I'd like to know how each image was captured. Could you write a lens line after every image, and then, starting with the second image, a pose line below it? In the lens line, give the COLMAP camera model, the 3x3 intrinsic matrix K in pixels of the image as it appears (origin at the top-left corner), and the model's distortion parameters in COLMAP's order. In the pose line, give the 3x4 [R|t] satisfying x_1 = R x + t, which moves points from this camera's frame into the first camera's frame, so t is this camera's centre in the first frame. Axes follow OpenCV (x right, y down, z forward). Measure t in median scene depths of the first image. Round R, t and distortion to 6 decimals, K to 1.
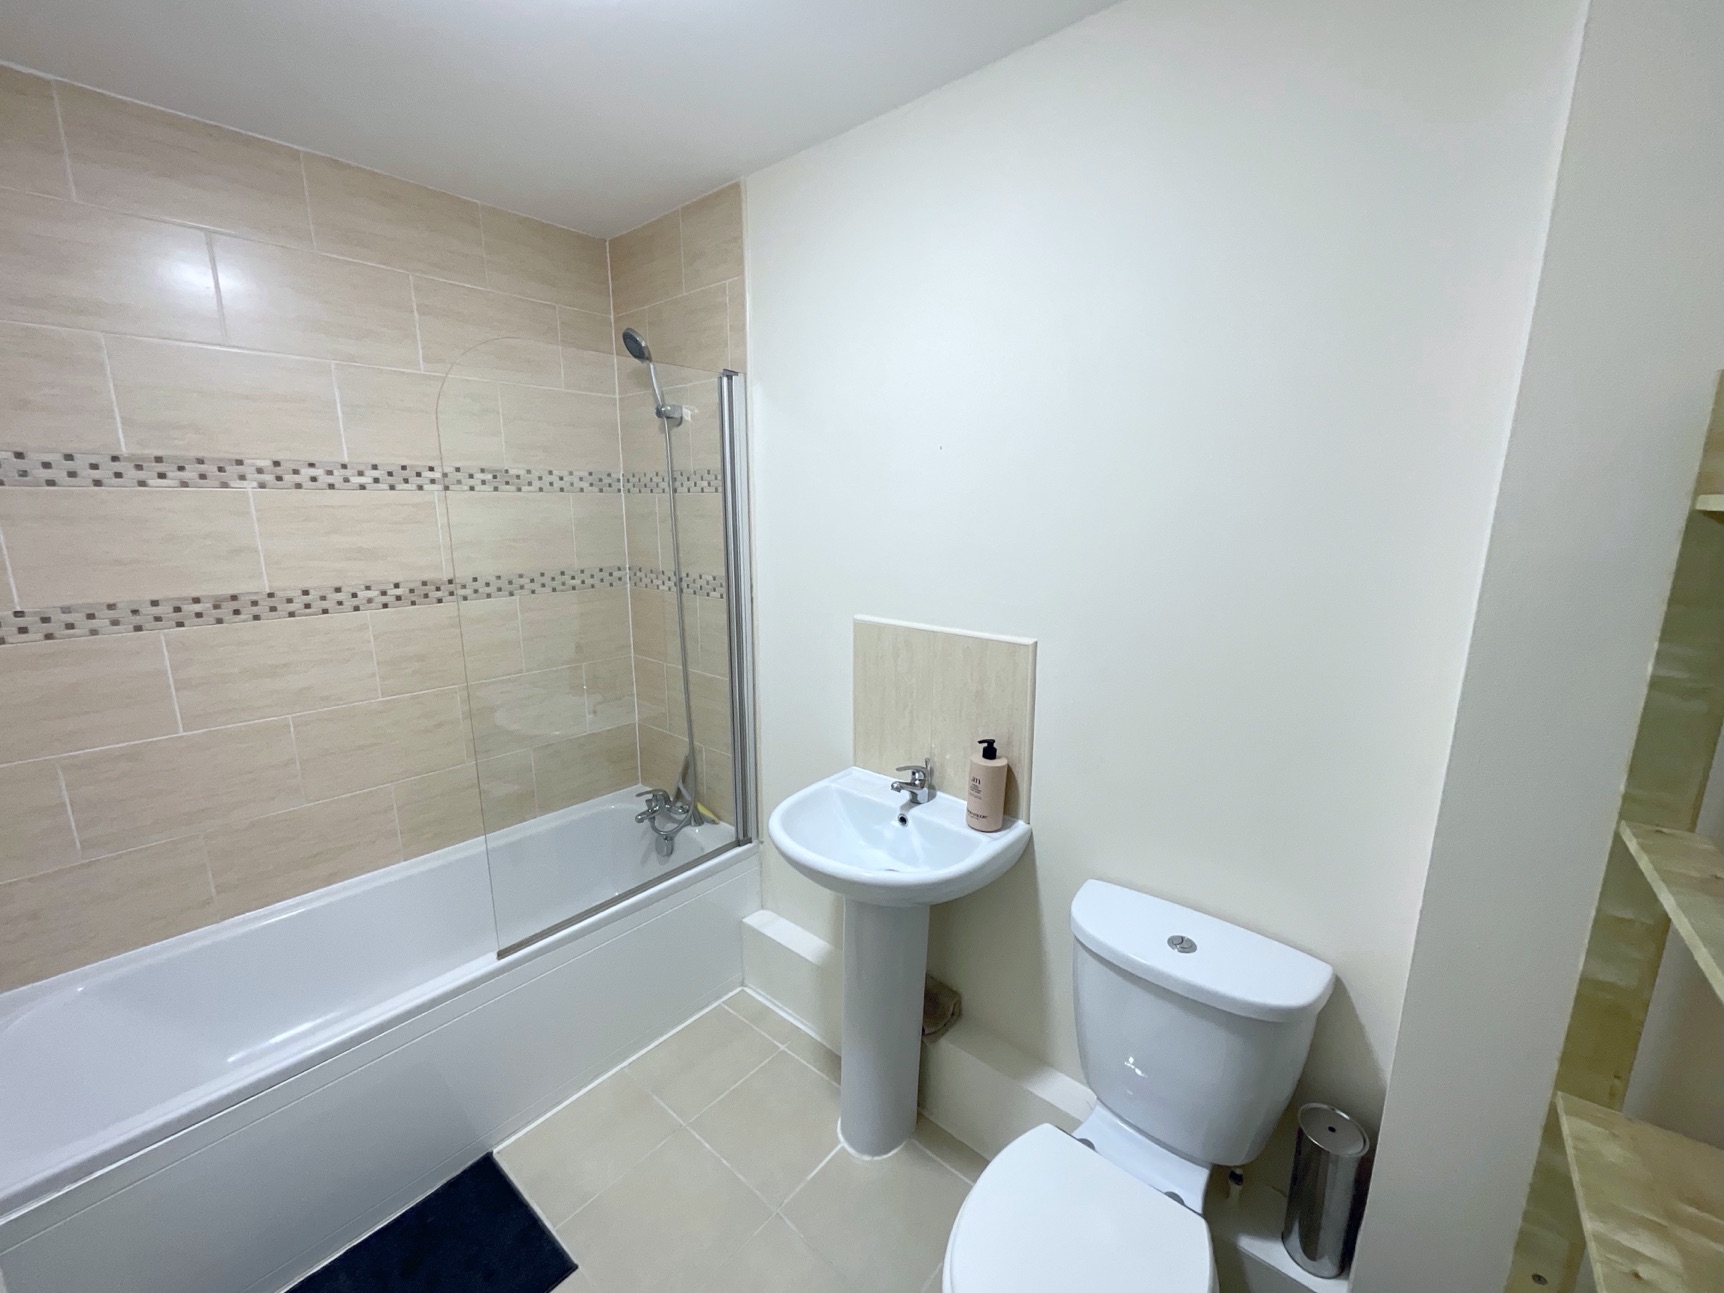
lens RADIAL K [[698.1, 0, 848.2], [0, 698.1, 646.0], [0, 0, 1]] dist [-0.001392, -0.000591]
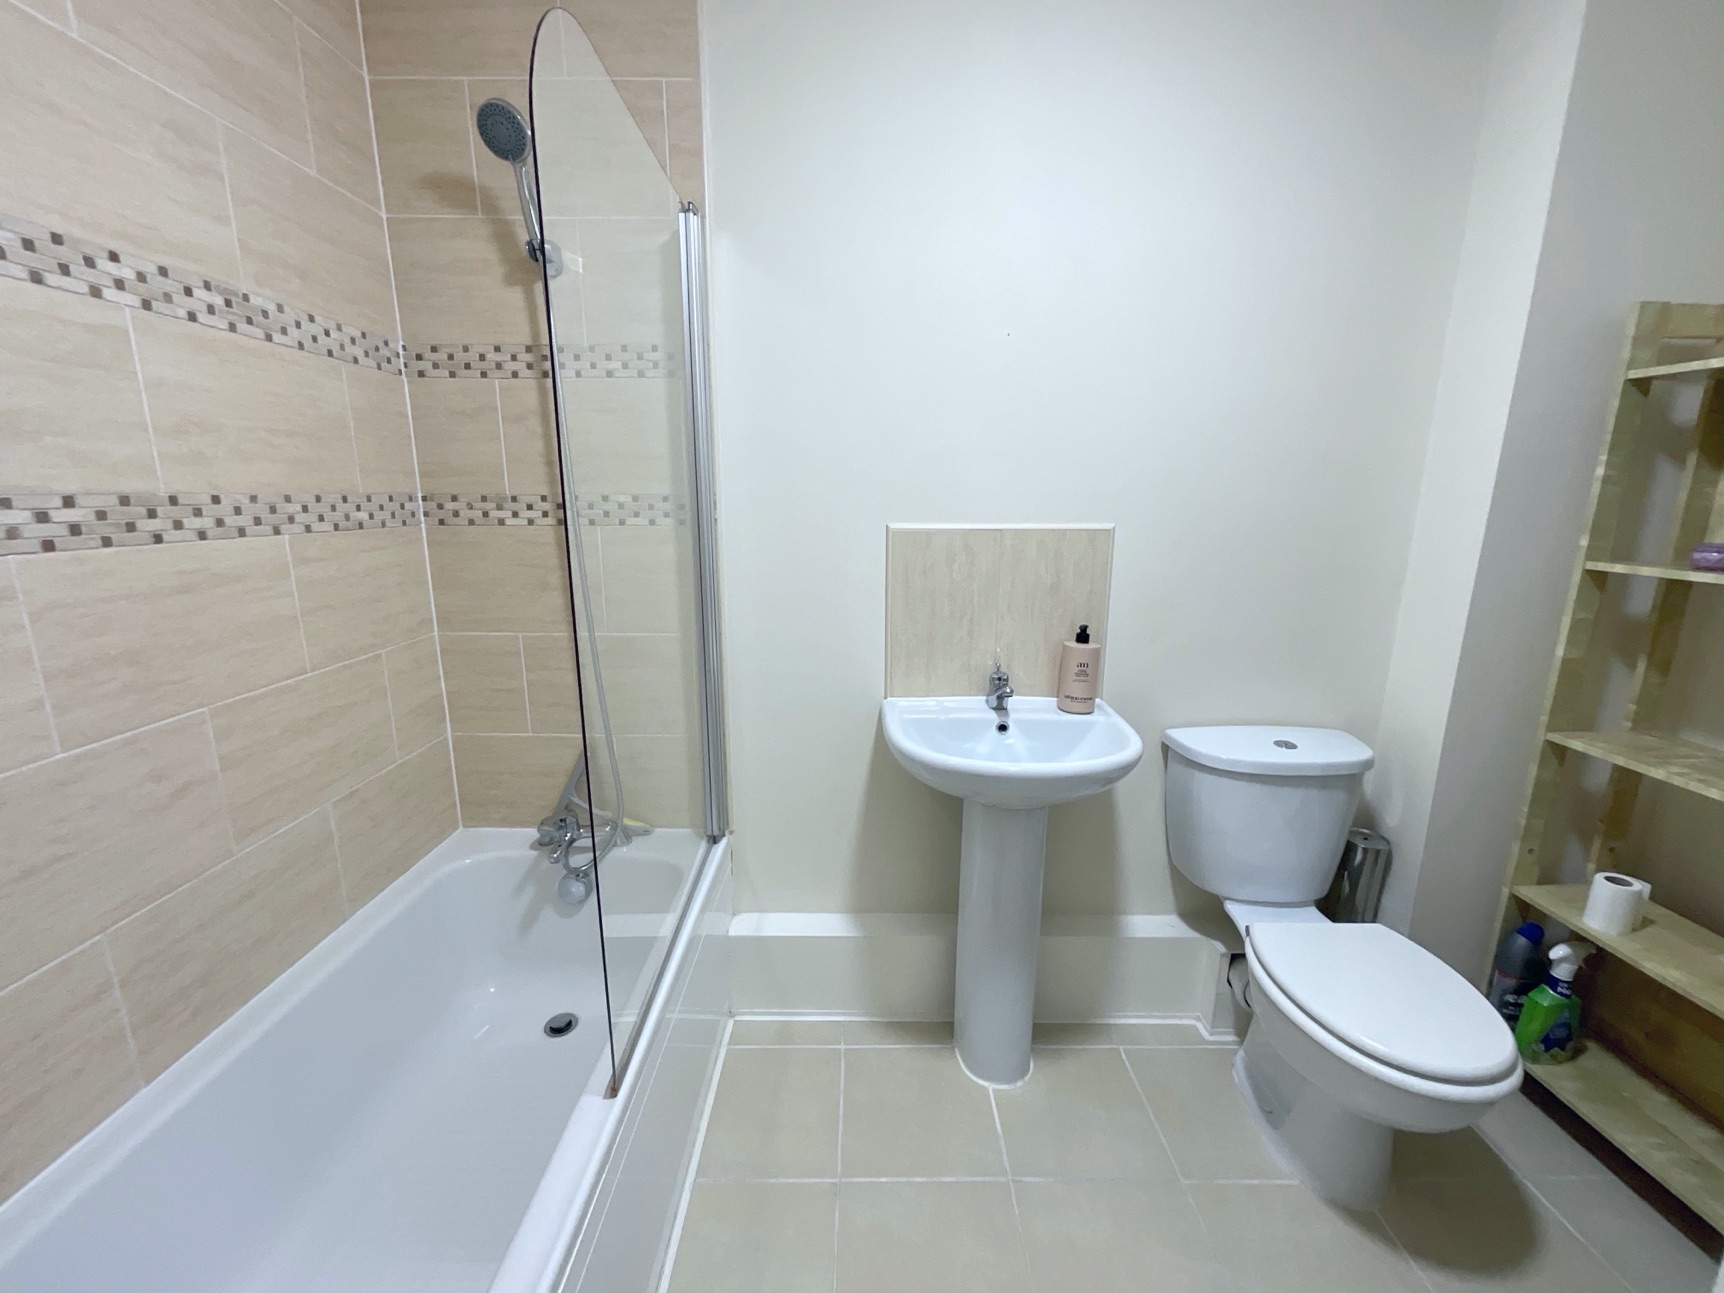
lens RADIAL K [[698.1, 0, 859.4], [0, 698.1, 646.2], [0, 0, 1]] dist [-0.001392, -0.000591]
pose [[0.757108, -0.139166, 0.638295, -0.516193], [0.128798, 0.989667, 0.063003, 0.041072], [-0.640468, 0.034511, 0.767209, 0.300216]]
